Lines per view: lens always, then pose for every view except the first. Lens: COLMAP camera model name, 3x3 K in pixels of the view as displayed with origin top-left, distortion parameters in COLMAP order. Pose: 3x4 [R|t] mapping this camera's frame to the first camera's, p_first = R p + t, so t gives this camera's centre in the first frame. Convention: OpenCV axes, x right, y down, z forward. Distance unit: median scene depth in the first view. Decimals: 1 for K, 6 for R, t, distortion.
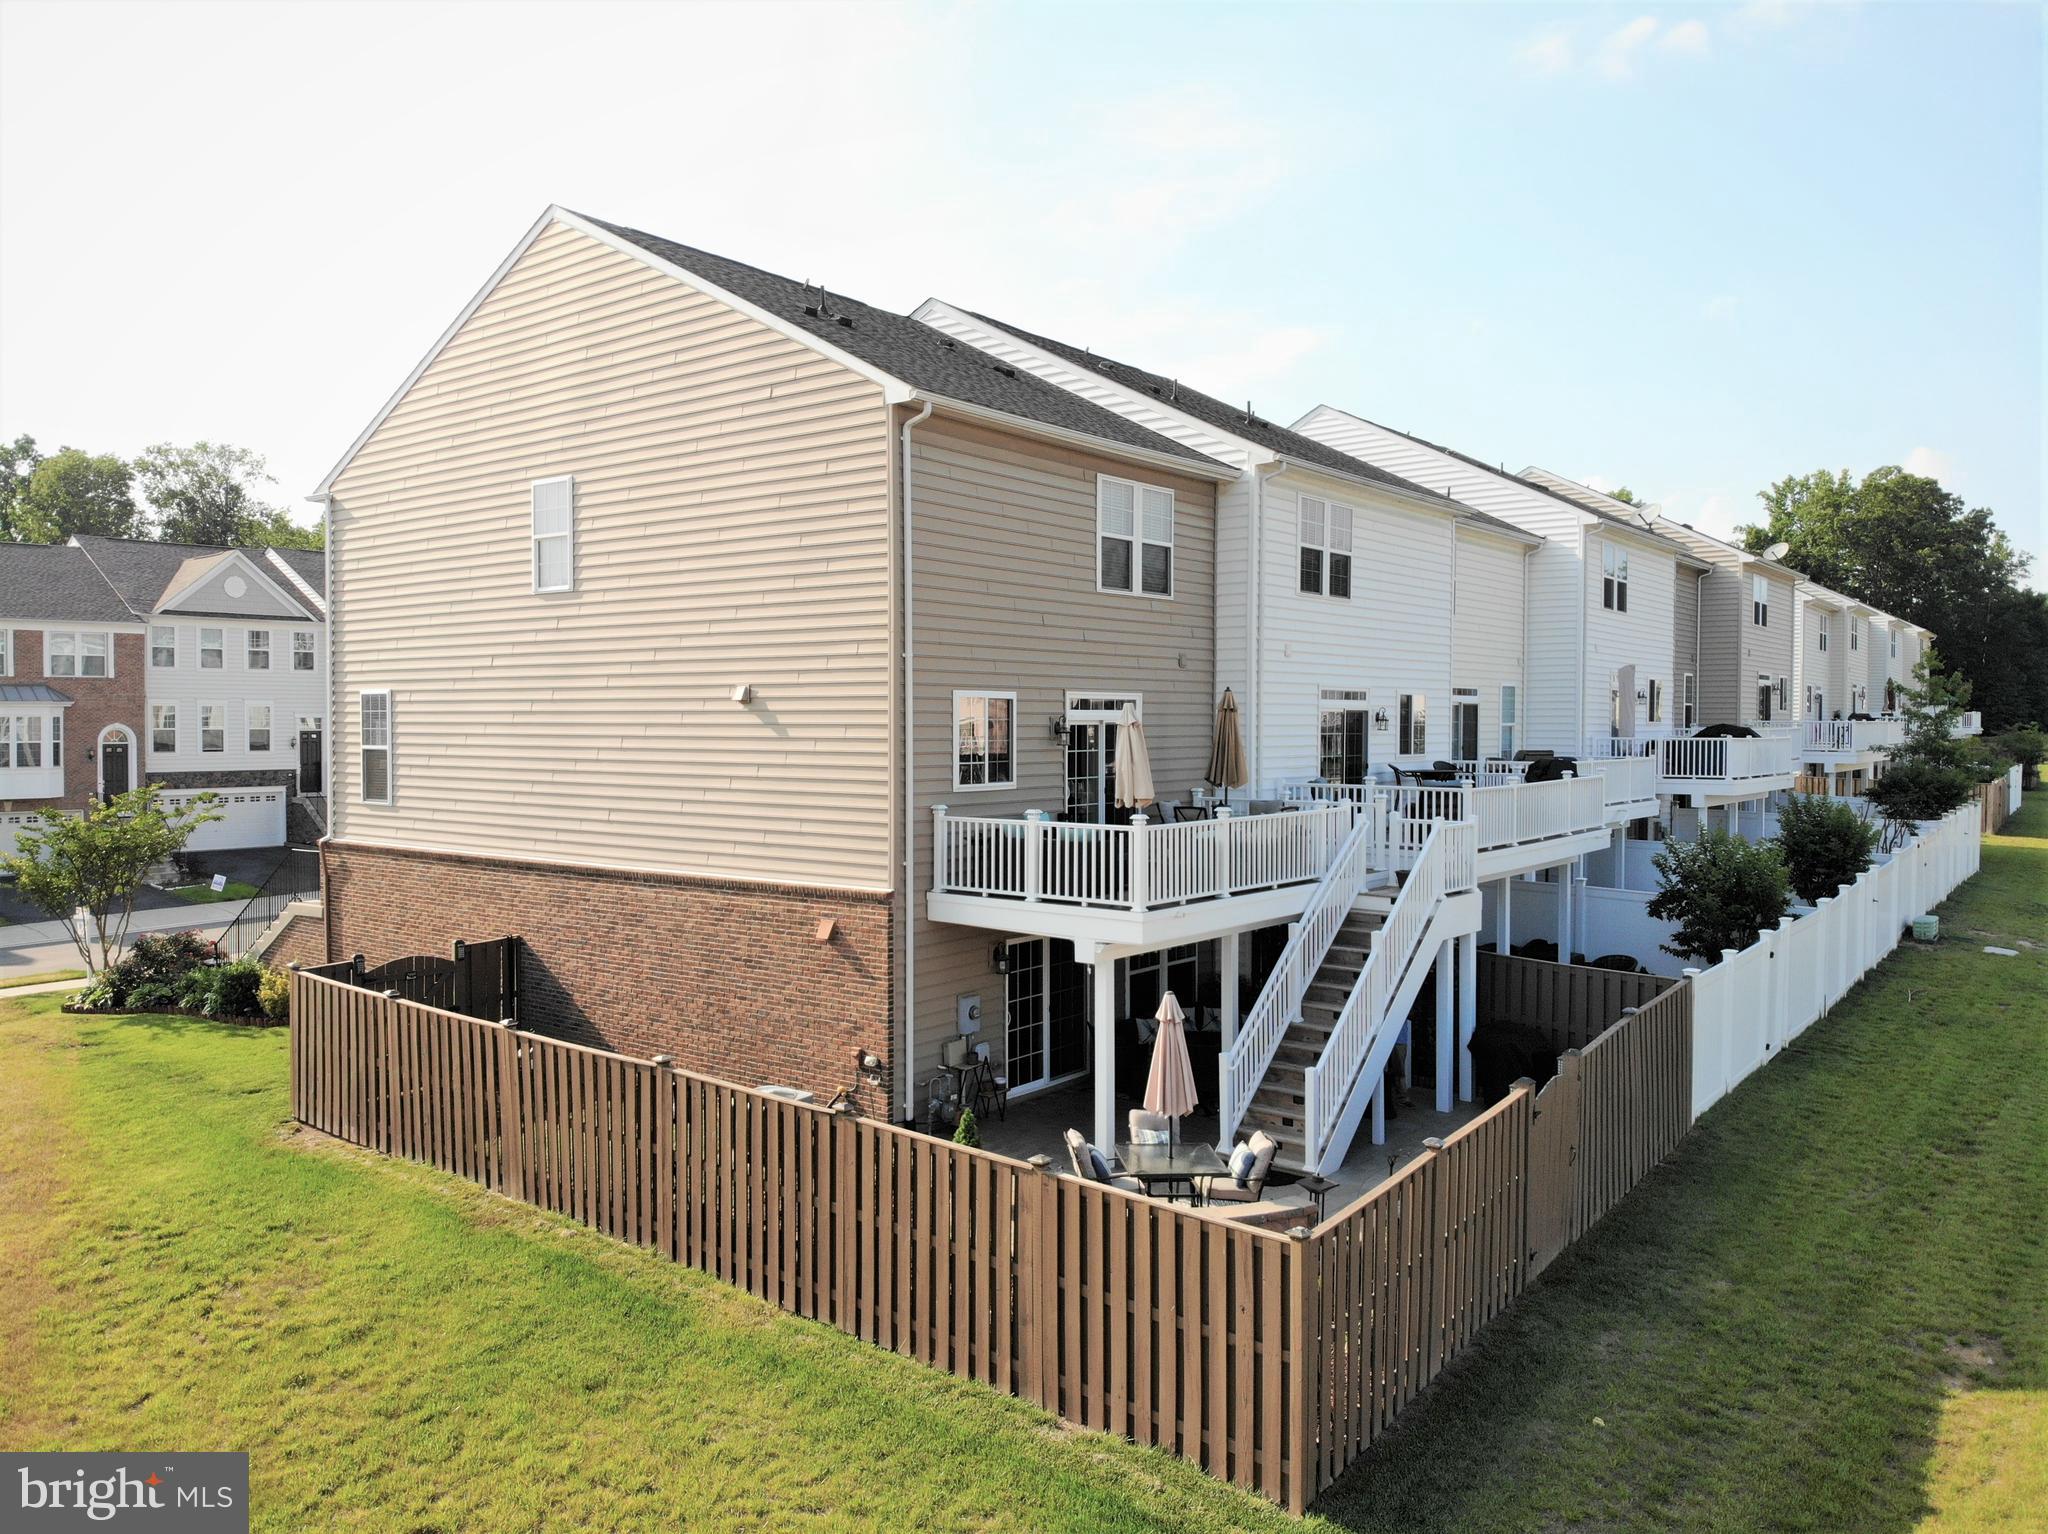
lens RADIAL K [[1466.8, 0, 1024.0], [0, 1466.8, 767.0], [0, 0, 1]] dist [0.189740, -0.365514]
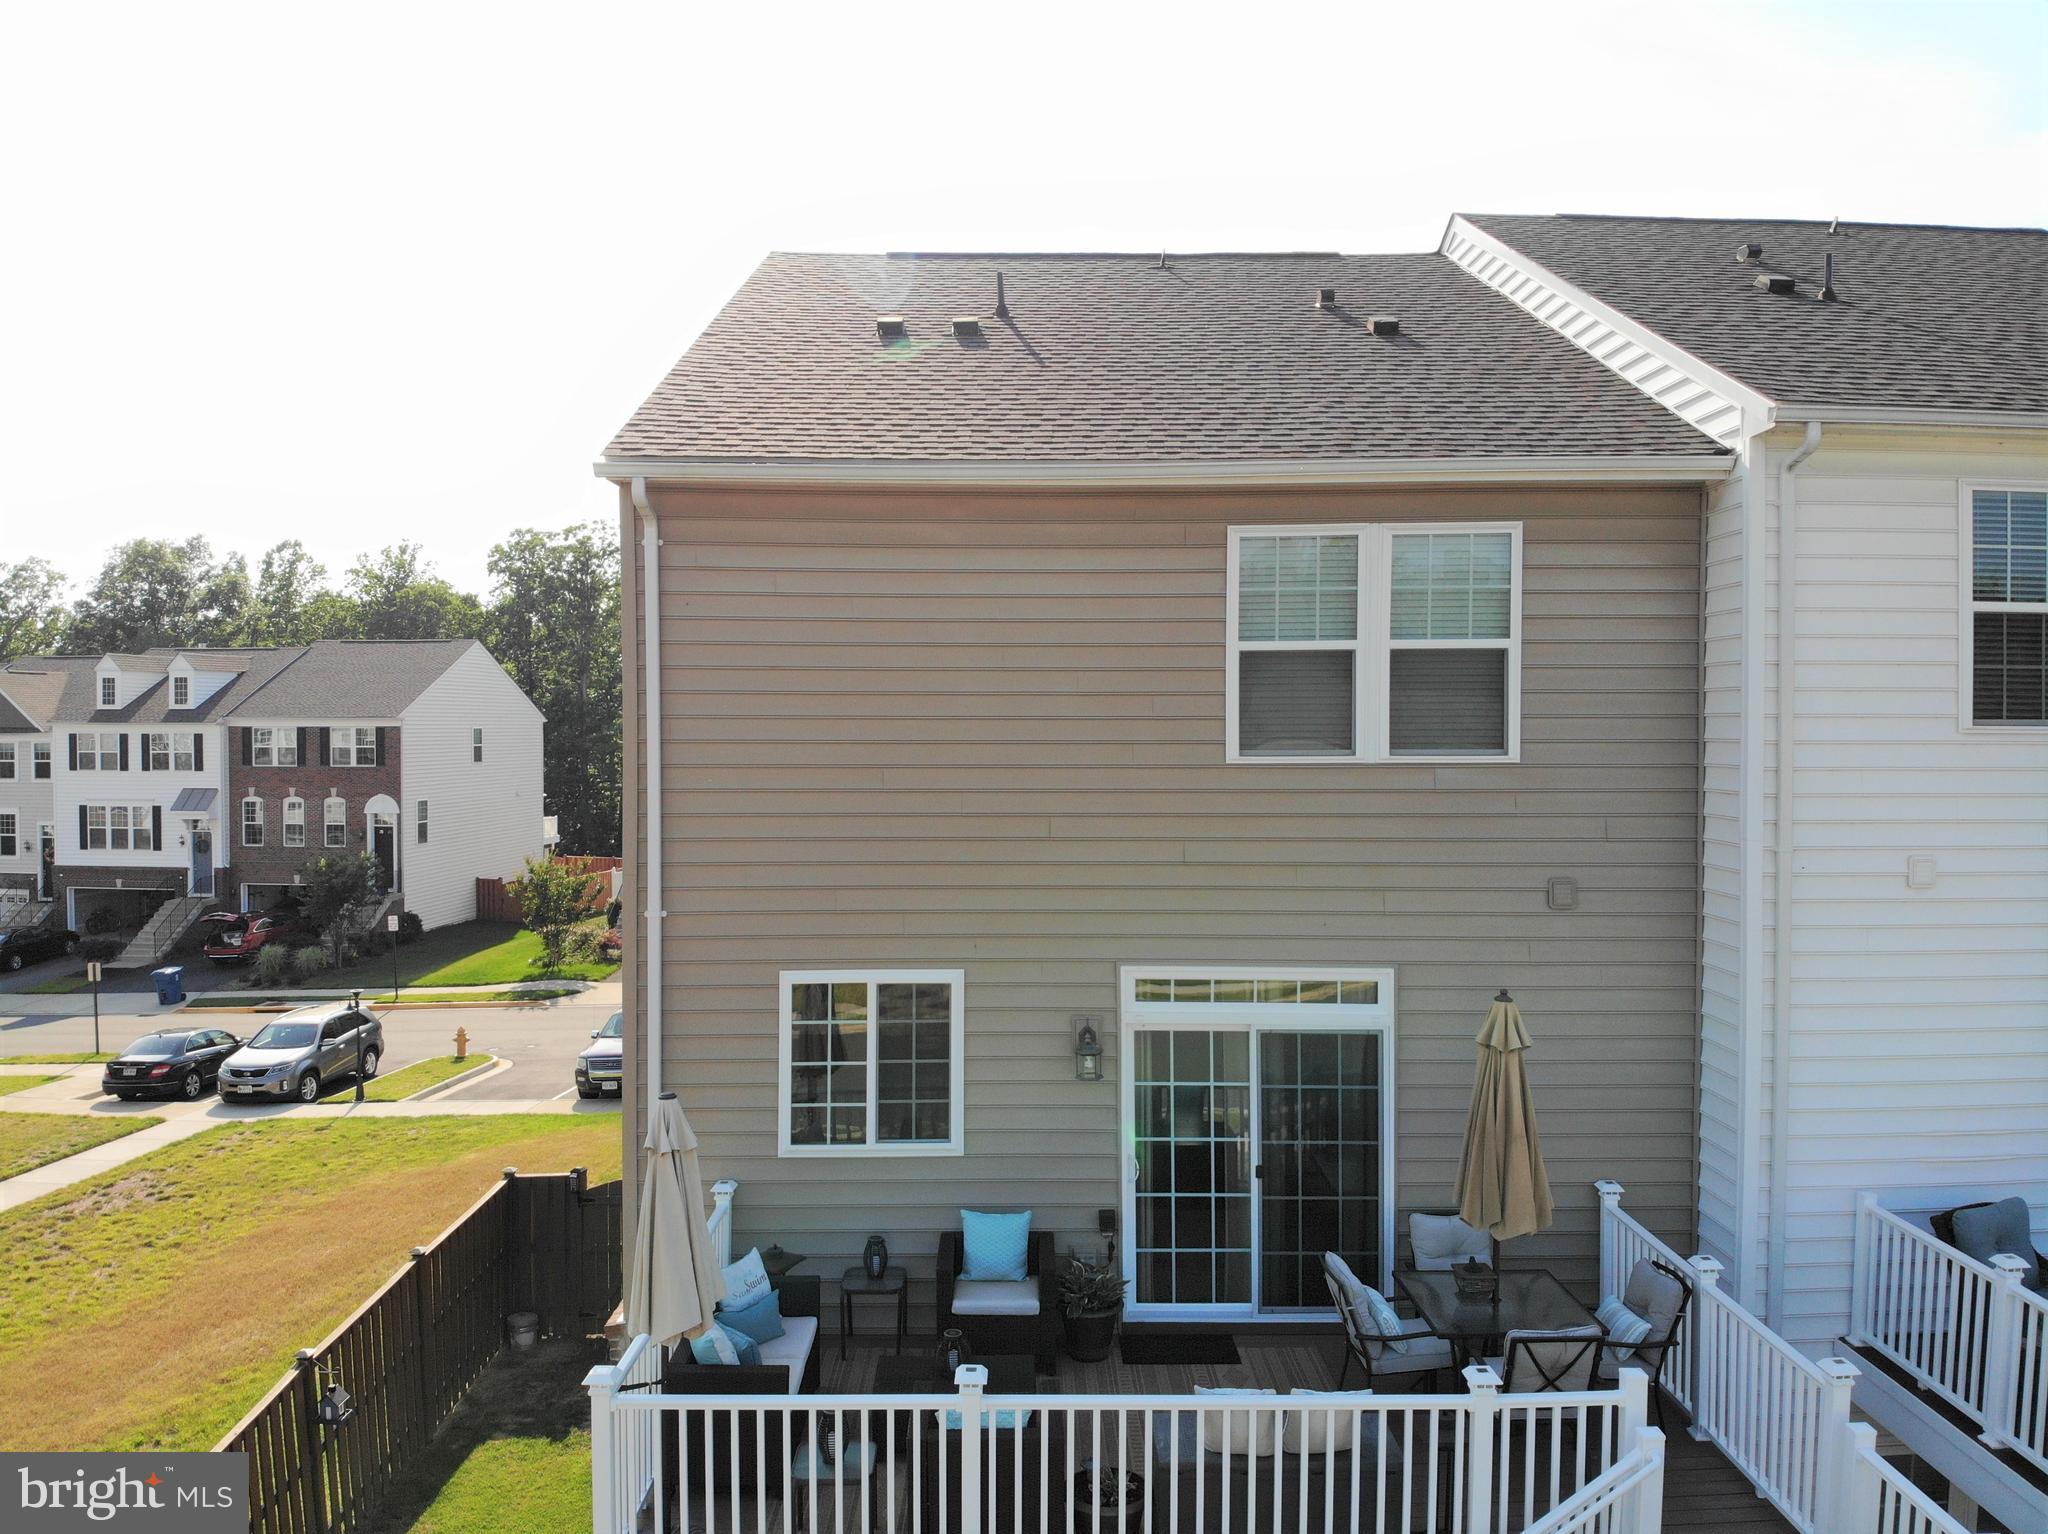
lens RADIAL K [[1466.8, 0, 1024.0], [0, 1466.8, 767.0], [0, 0, 1]] dist [0.189740, -0.365514]
pose [[0.634243, 0.015631, -0.772976, 0.419607], [-0.025170, 0.999683, -0.000437, -0.125184], [0.772724, 0.019733, 0.634435, 0.681476]]
